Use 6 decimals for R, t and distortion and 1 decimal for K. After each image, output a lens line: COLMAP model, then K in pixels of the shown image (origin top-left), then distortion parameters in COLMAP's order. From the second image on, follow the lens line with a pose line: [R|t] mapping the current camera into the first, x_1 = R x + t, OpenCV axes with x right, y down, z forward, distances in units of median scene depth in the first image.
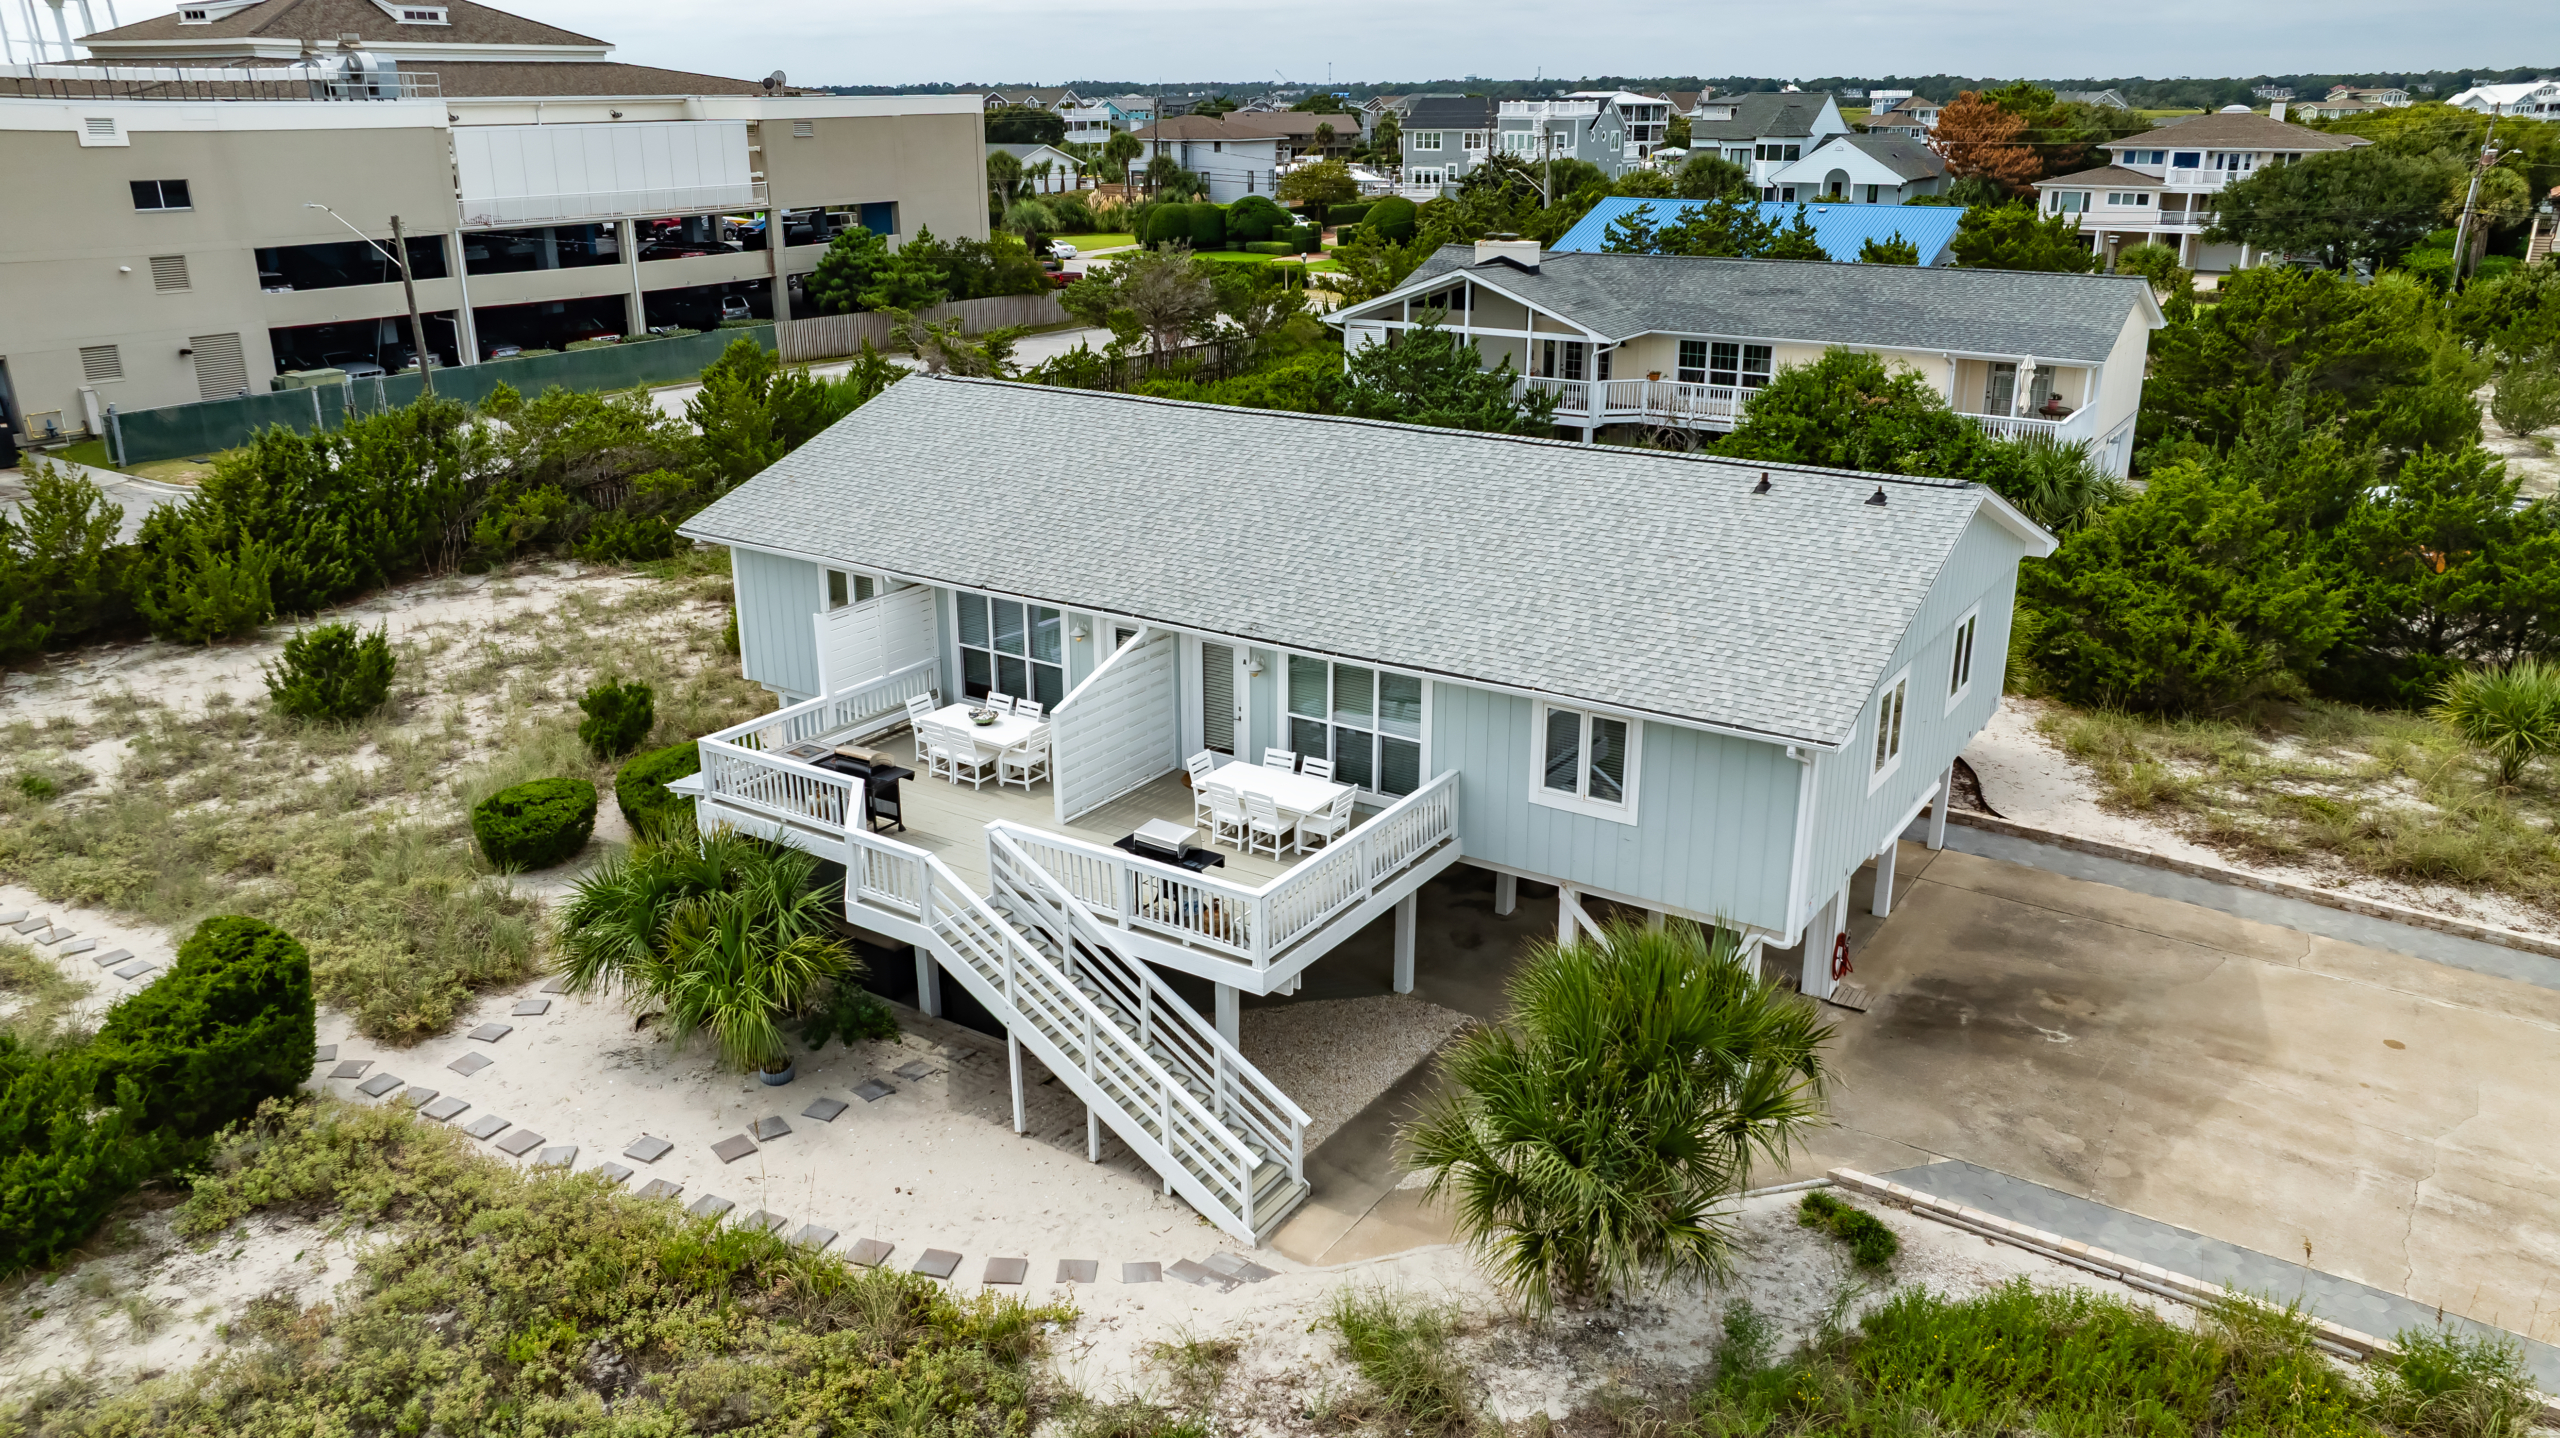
lens RADIAL K [[1789.3, 0, 1280.0], [0, 1789.3, 719.0], [0, 0, 1]] dist [-0.014614, -0.005107]
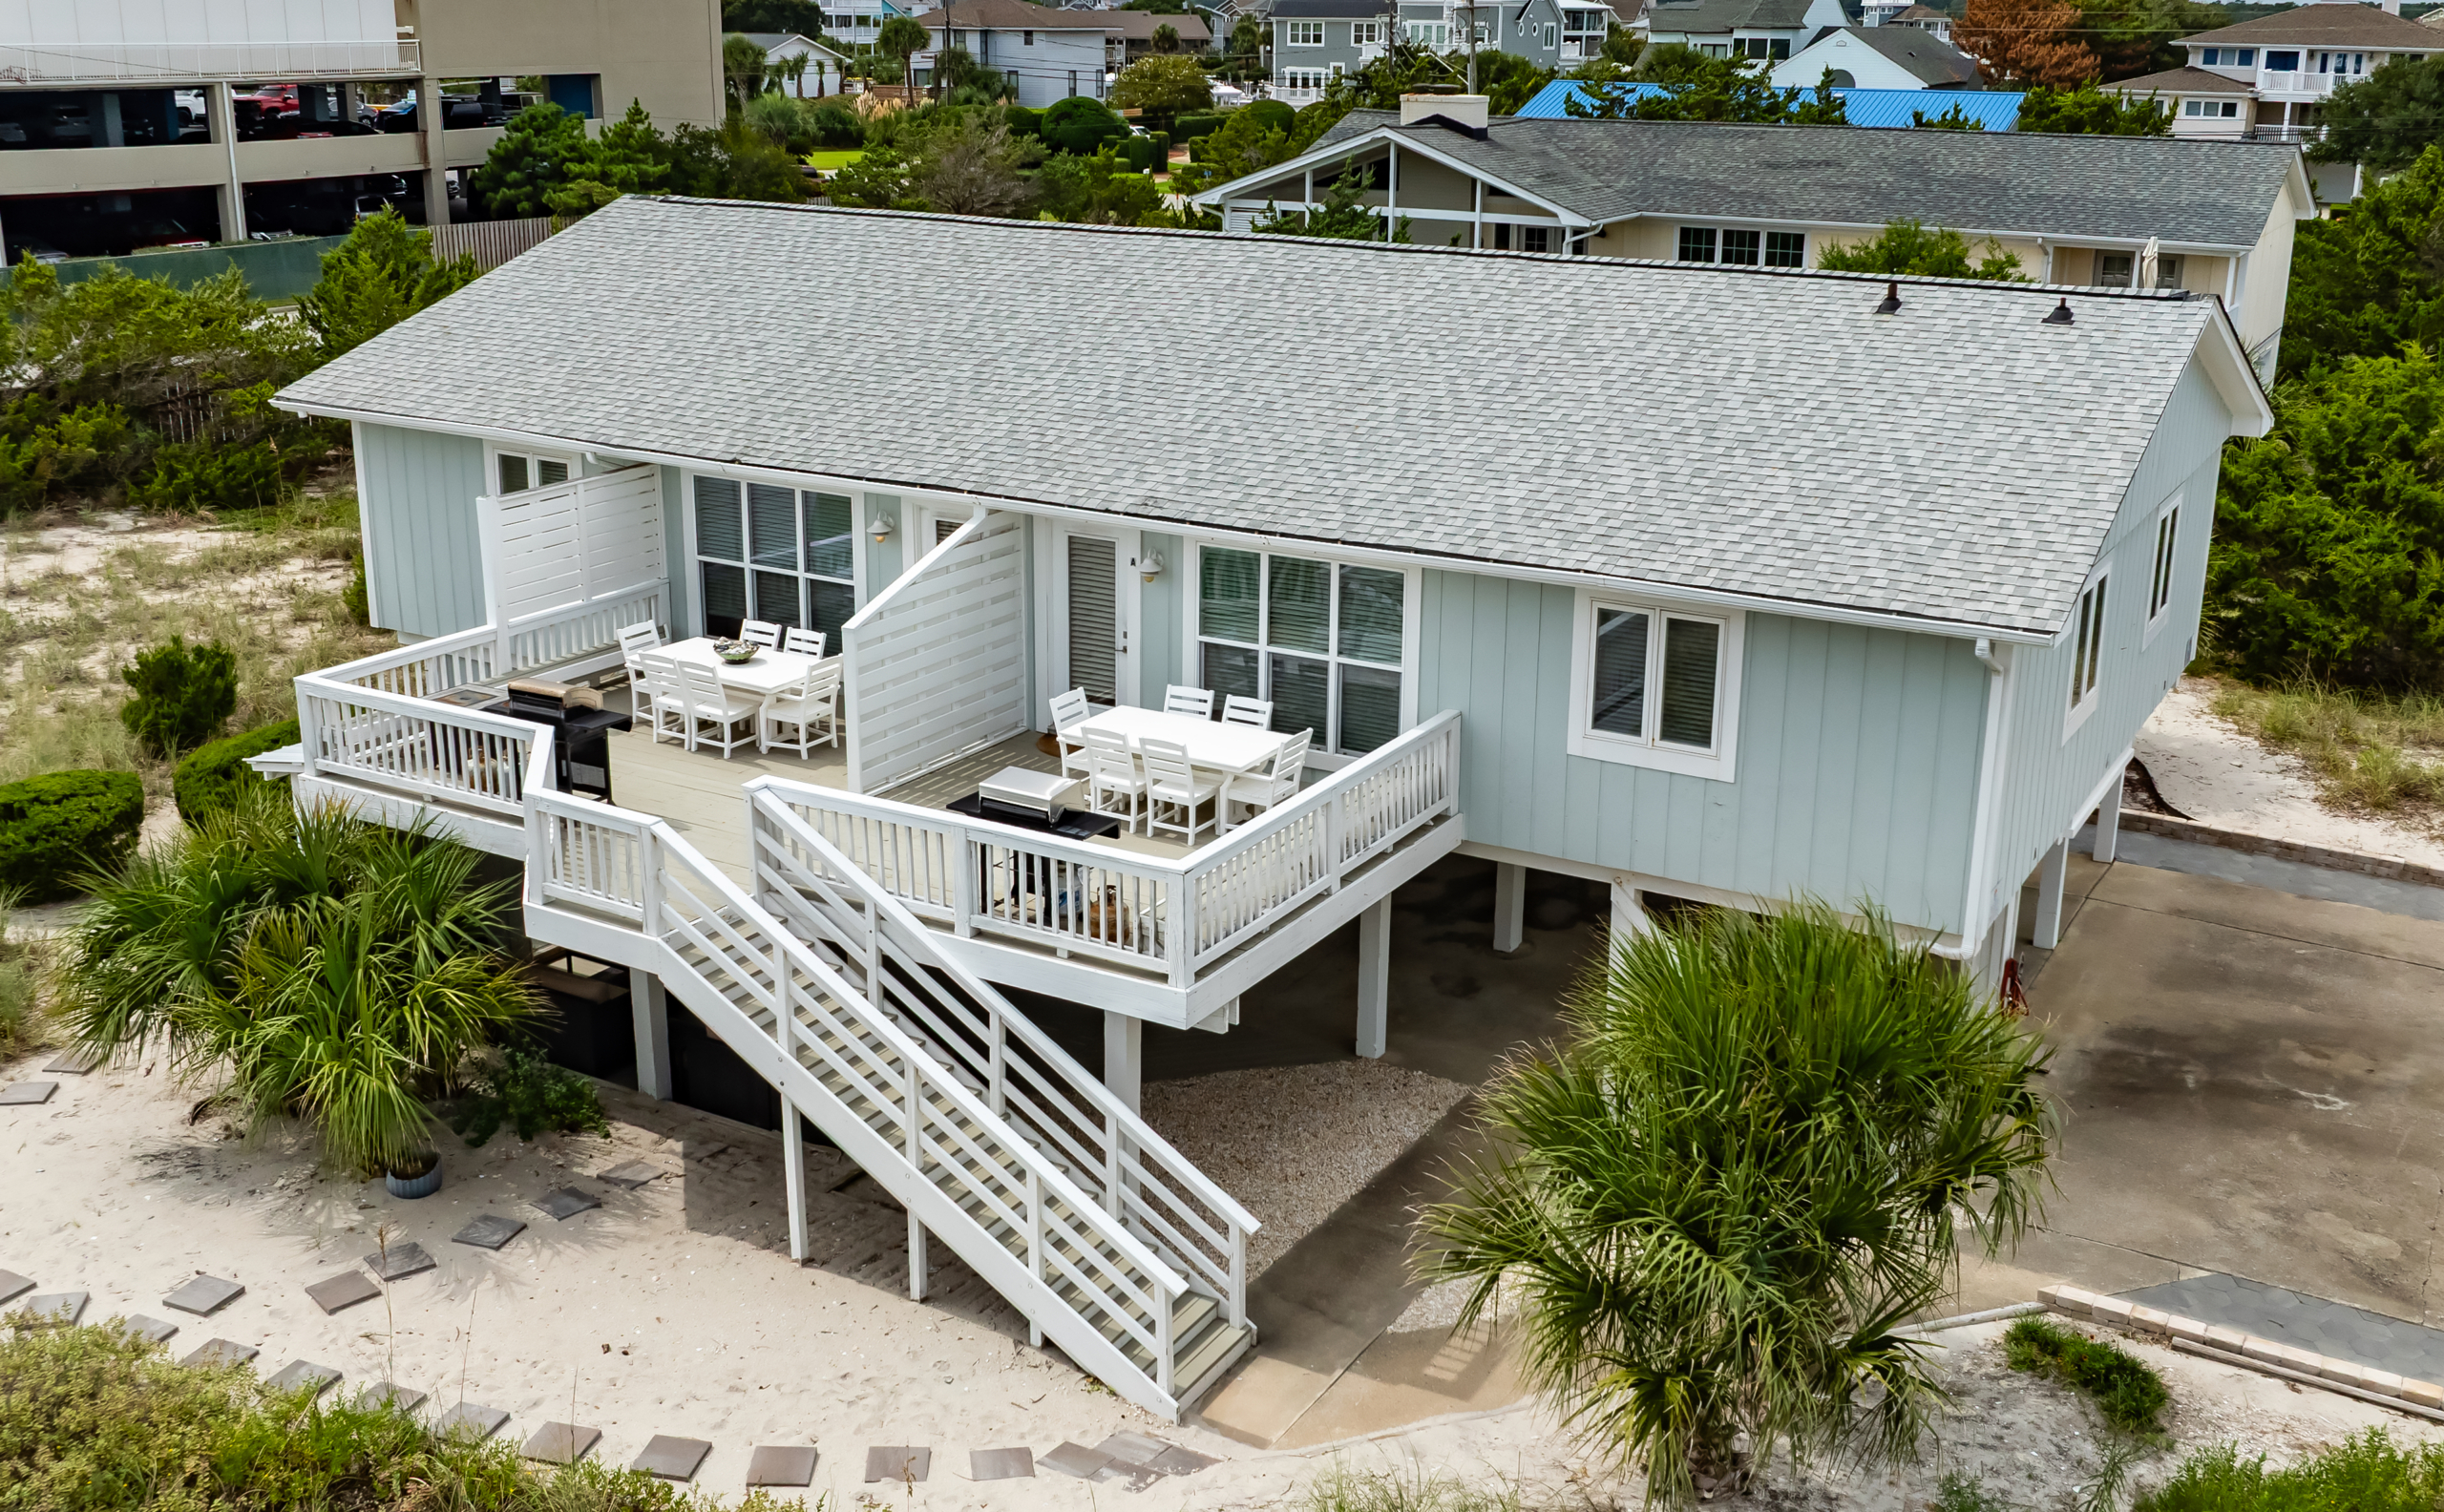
lens RADIAL K [[2336.1, 0, 1260.3], [0, 2336.1, 728.5], [0, 0, 1]] dist [-0.014463, -0.021131]
pose [[0.997705, -0.004132, 0.067591, -0.027590], [0.006703, 0.999261, -0.037855, 0.055875], [-0.067384, 0.038221, 0.996995, 0.112172]]
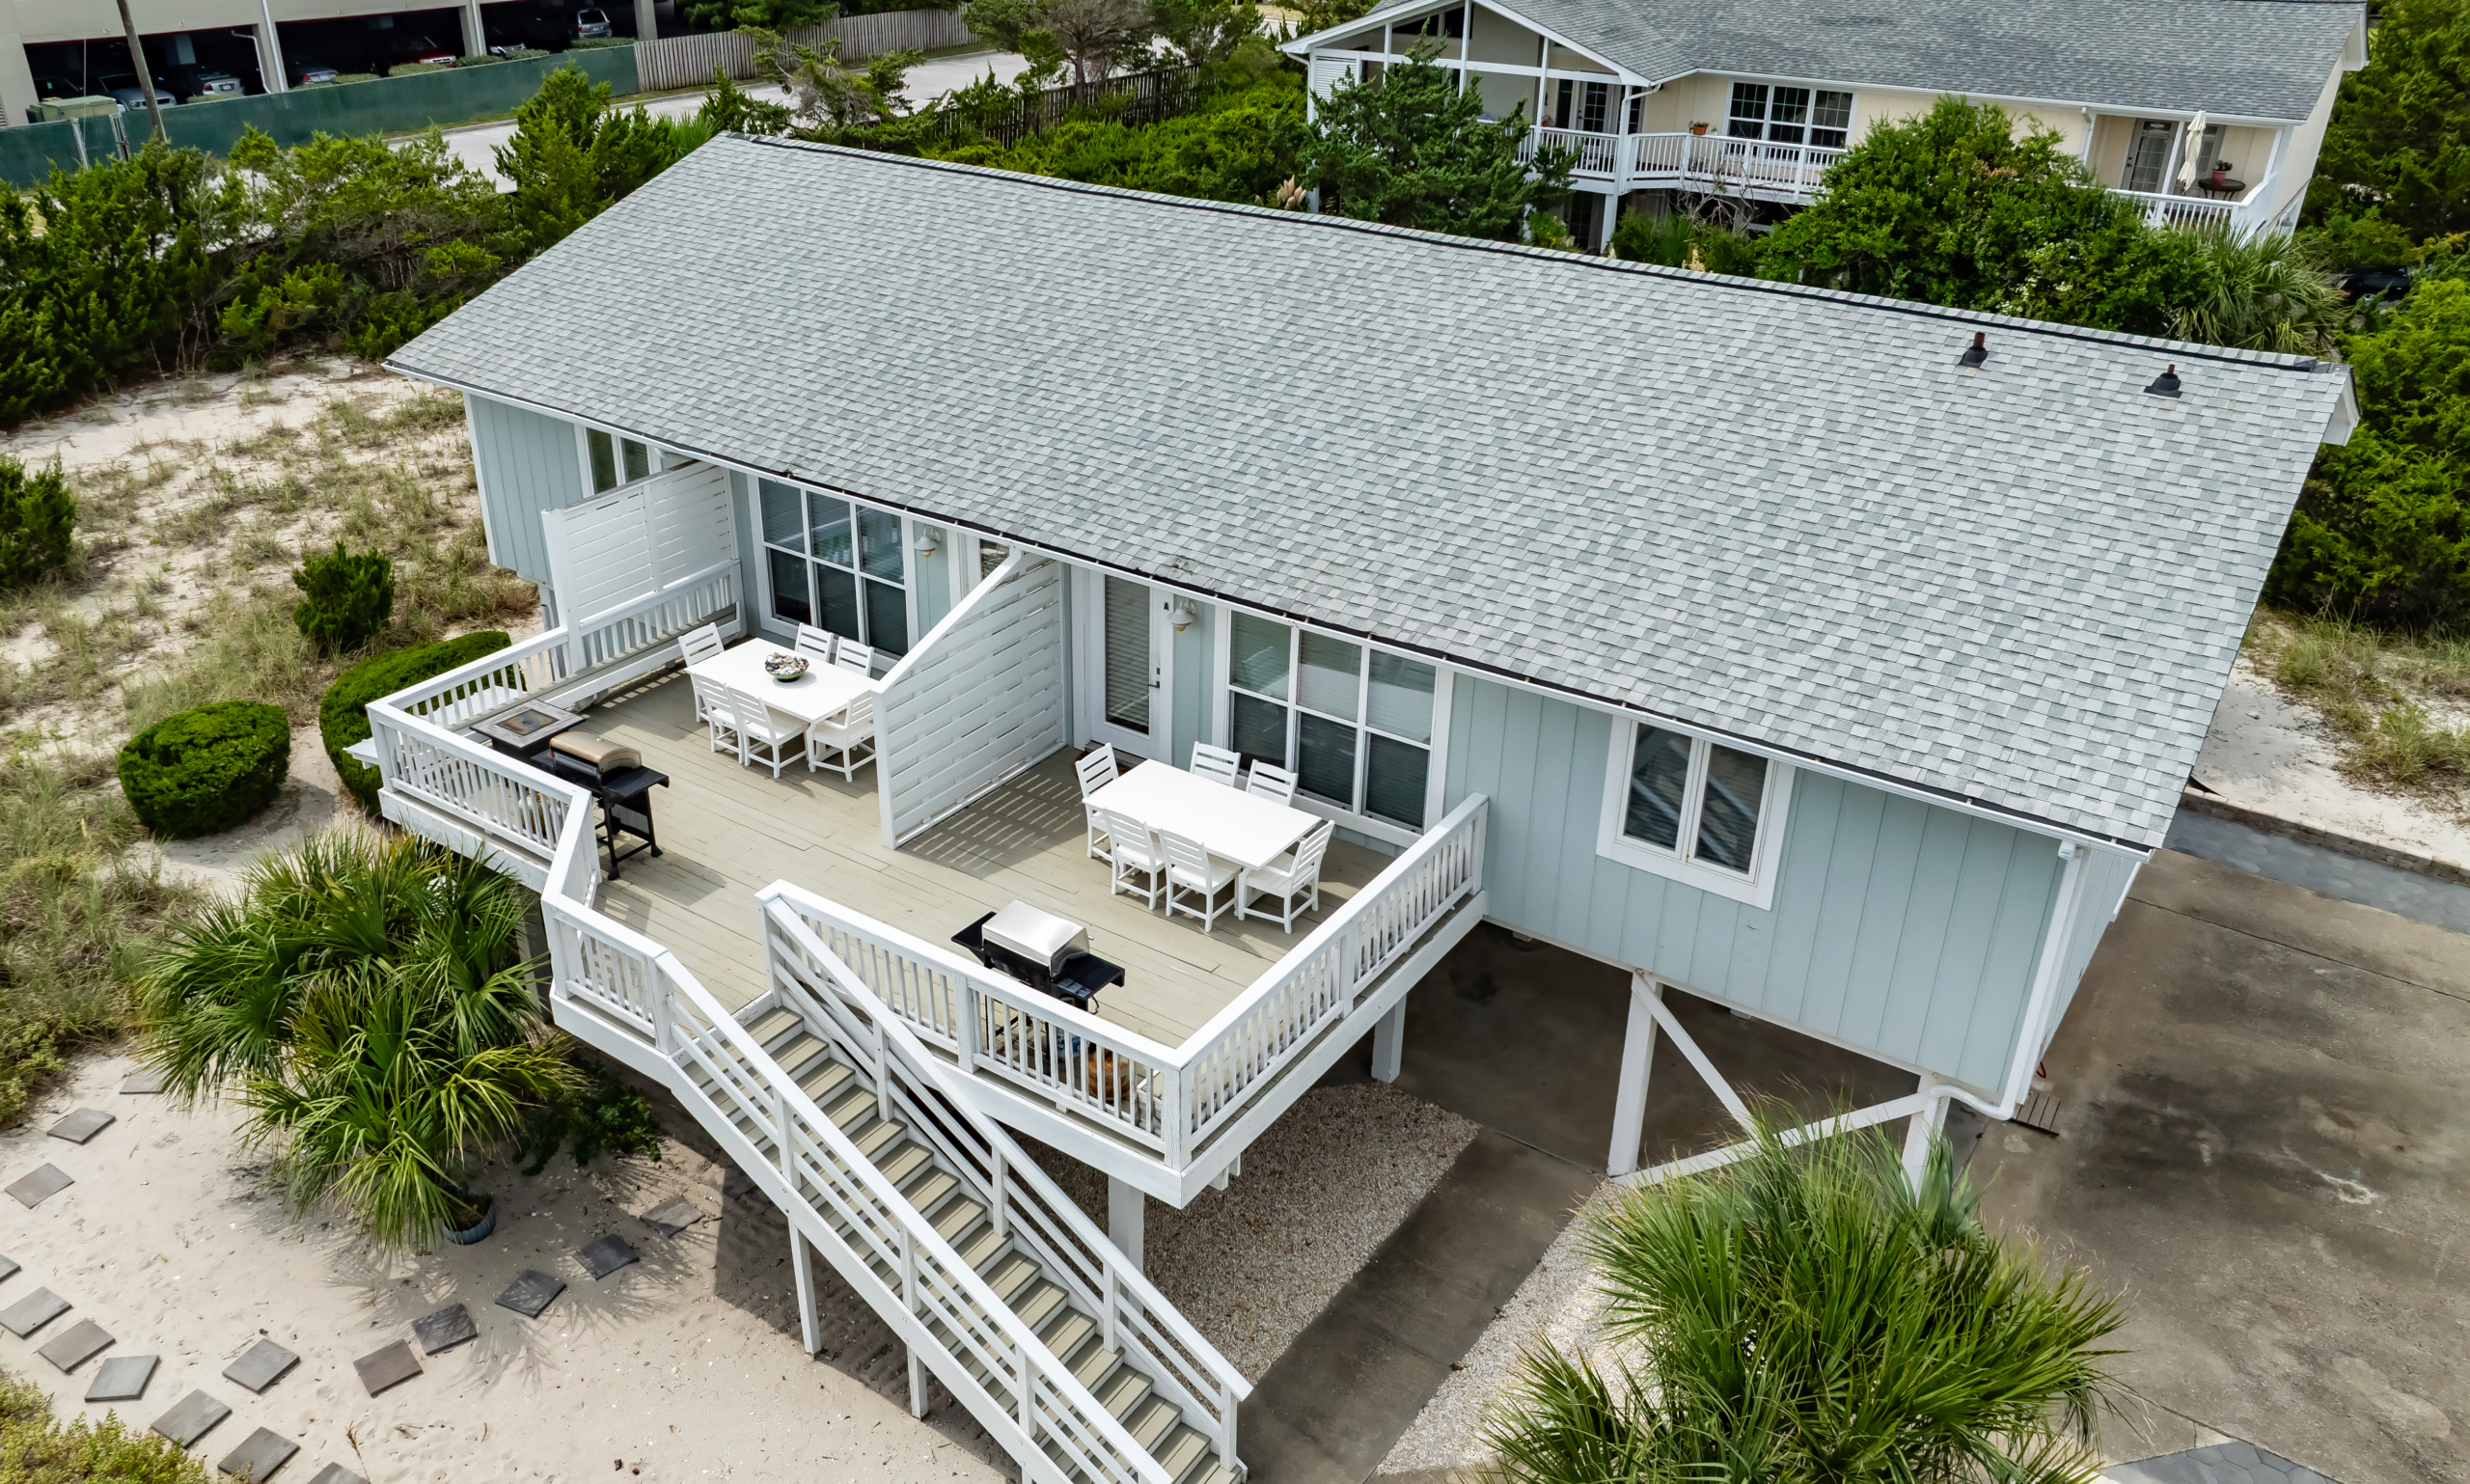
lens RADIAL K [[1839.2, 0, 1149.7], [0, 1839.2, 740.8], [0, 0, 1]] dist [-0.039290, 0.044855]
pose [[0.999181, 0.022459, -0.033646, -0.001554], [-0.017215, 0.988723, 0.148763, -0.073623], [0.036608, -0.148062, 0.988300, 0.274288]]
